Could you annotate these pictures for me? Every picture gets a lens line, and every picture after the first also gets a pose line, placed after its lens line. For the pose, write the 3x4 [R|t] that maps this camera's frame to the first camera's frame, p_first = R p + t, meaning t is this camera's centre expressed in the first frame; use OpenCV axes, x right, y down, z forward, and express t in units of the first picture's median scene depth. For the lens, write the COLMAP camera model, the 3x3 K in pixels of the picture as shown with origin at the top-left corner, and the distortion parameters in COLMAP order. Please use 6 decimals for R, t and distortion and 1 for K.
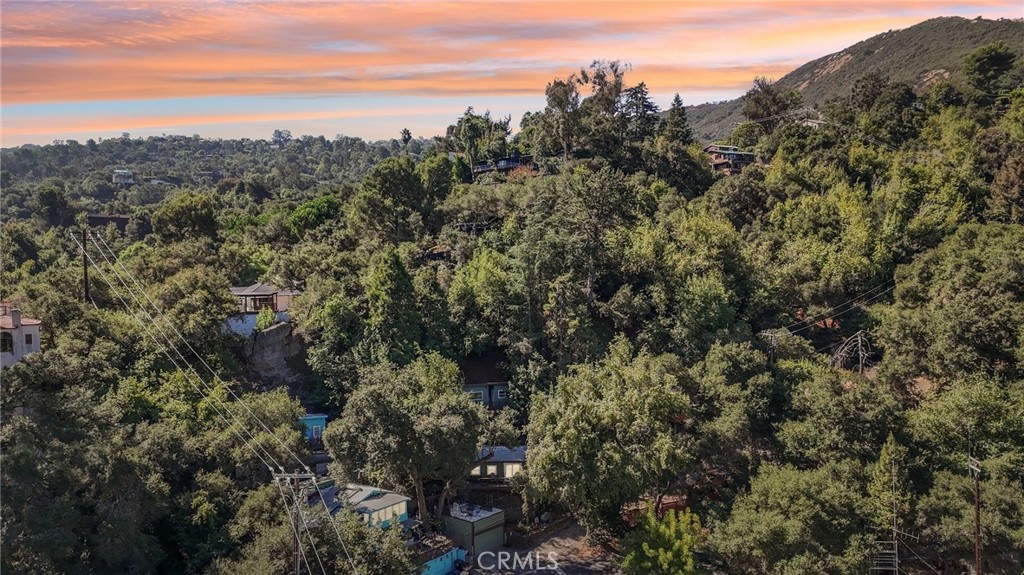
lens RADIAL K [[754.9, 0, 512.0], [0, 754.9, 287.5], [0, 0, 1]] dist [0.076108, -0.068572]
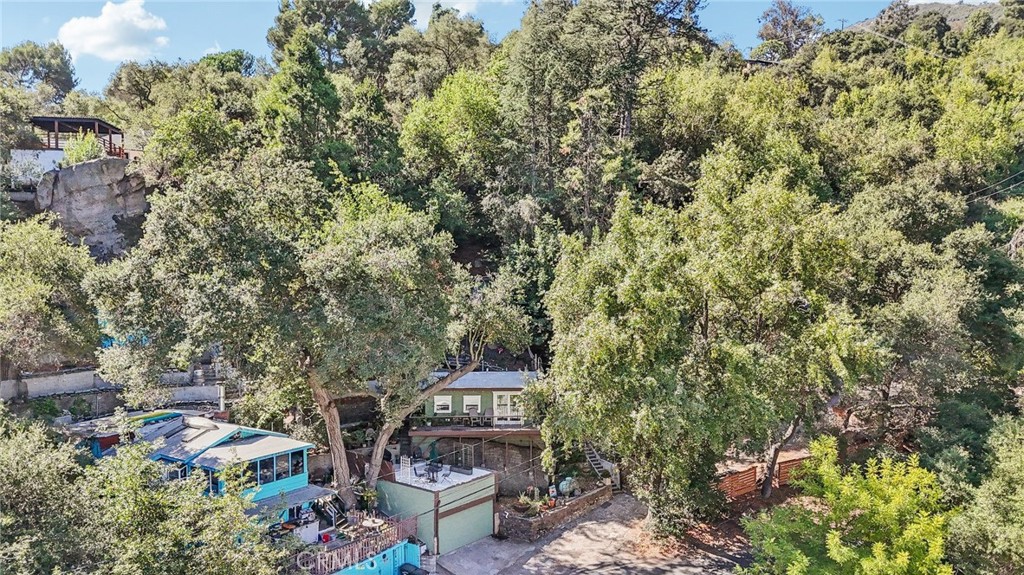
lens RADIAL K [[748.1, 0, 512.1], [0, 748.1, 296.9], [0, 0, 1]] dist [0.065164, -0.061317]
pose [[0.998929, 0.013520, 0.044243, -0.020202], [-0.014280, 0.999755, 0.016903, 0.135109], [-0.044004, -0.017517, 0.998878, 0.396364]]
